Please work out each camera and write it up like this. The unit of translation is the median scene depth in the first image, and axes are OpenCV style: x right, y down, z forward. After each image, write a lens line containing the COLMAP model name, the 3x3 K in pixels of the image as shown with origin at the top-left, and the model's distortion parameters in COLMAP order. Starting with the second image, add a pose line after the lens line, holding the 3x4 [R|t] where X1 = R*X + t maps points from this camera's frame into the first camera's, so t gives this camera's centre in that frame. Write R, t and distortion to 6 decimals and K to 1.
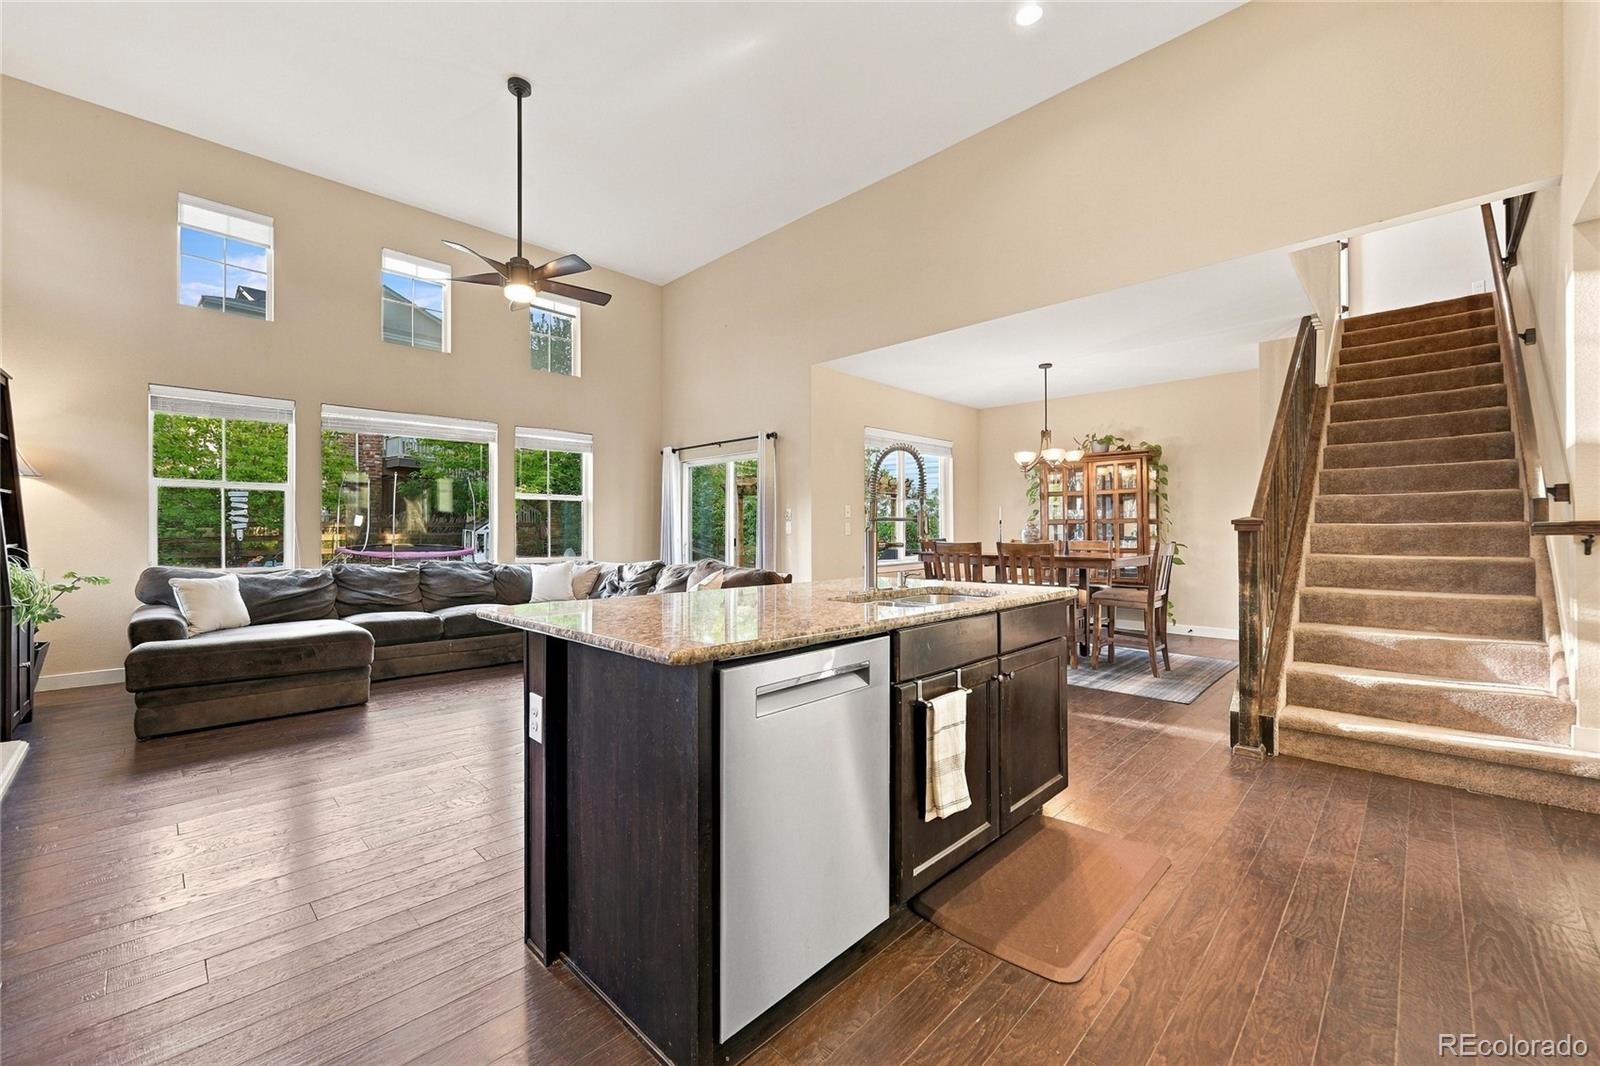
lens RADIAL K [[639.7, 0, 800.1], [0, 639.7, 528.6], [0, 0, 1]] dist [-0.000278, 0.000621]
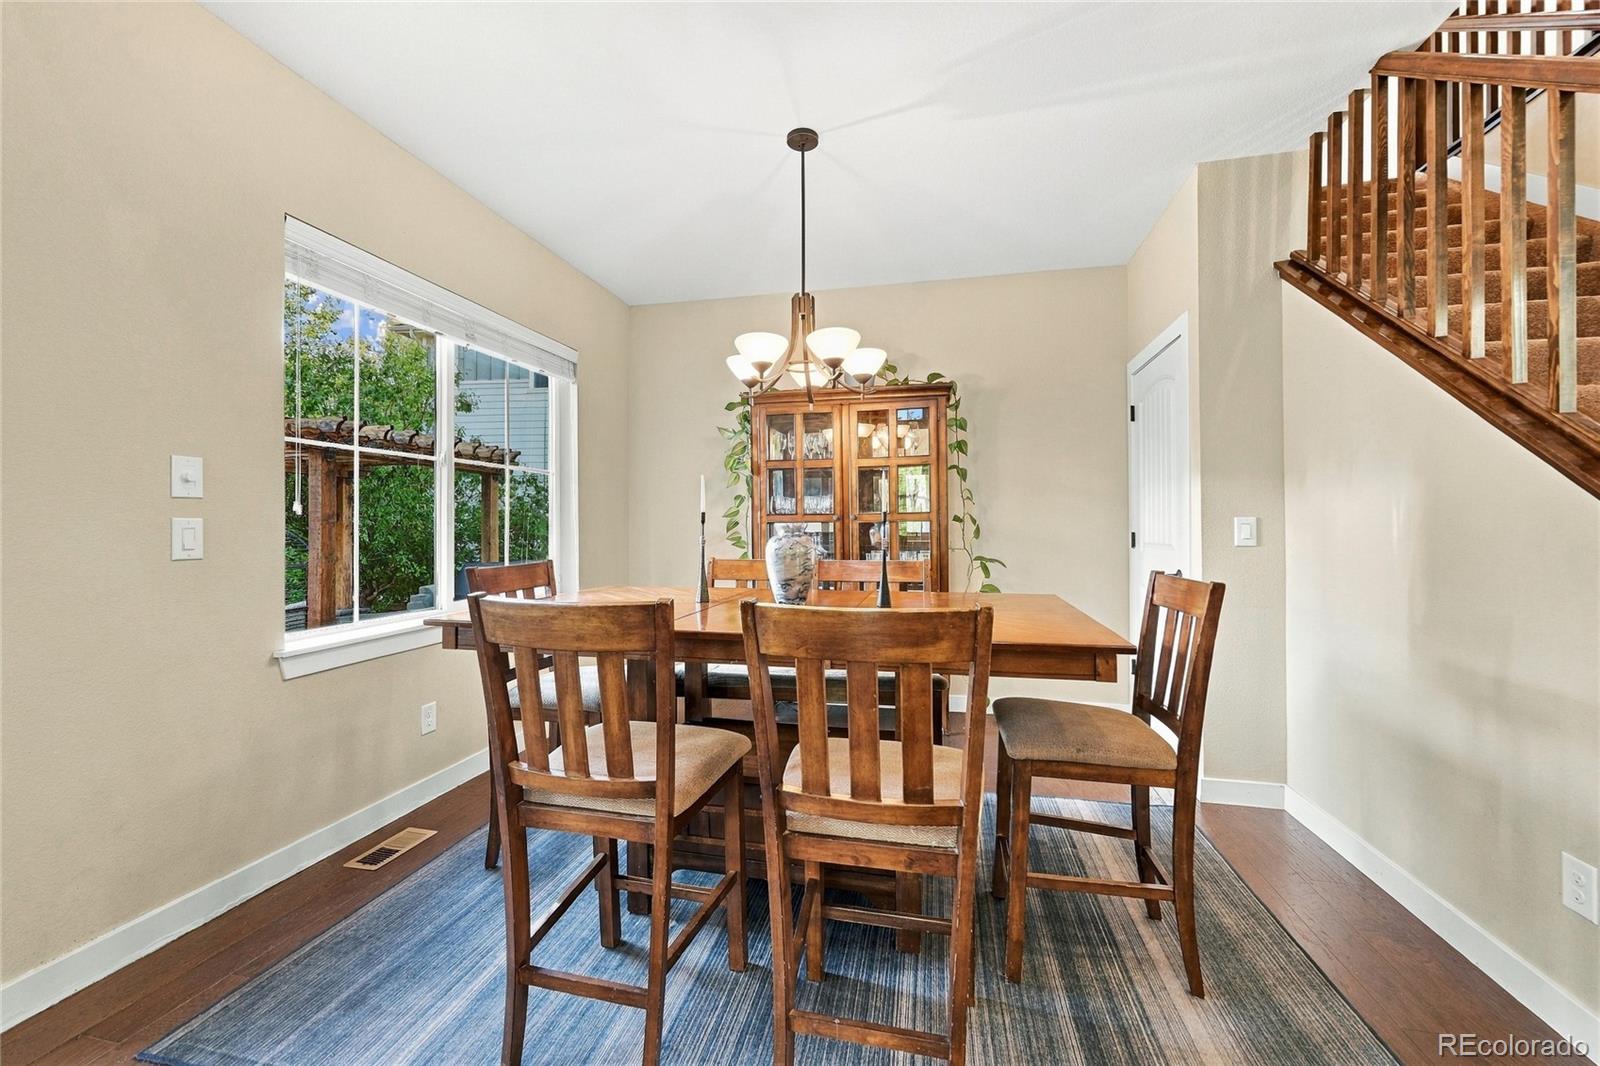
lens RADIAL K [[639.7, 0, 810.7], [0, 639.7, 523.4], [0, 0, 1]] dist [-0.000278, 0.000621]
pose [[0.843173, 0.004028, 0.537626, 0.152049], [-0.000014, 0.999972, -0.007470, -0.003056], [-0.537642, 0.006291, 0.843150, 0.593786]]
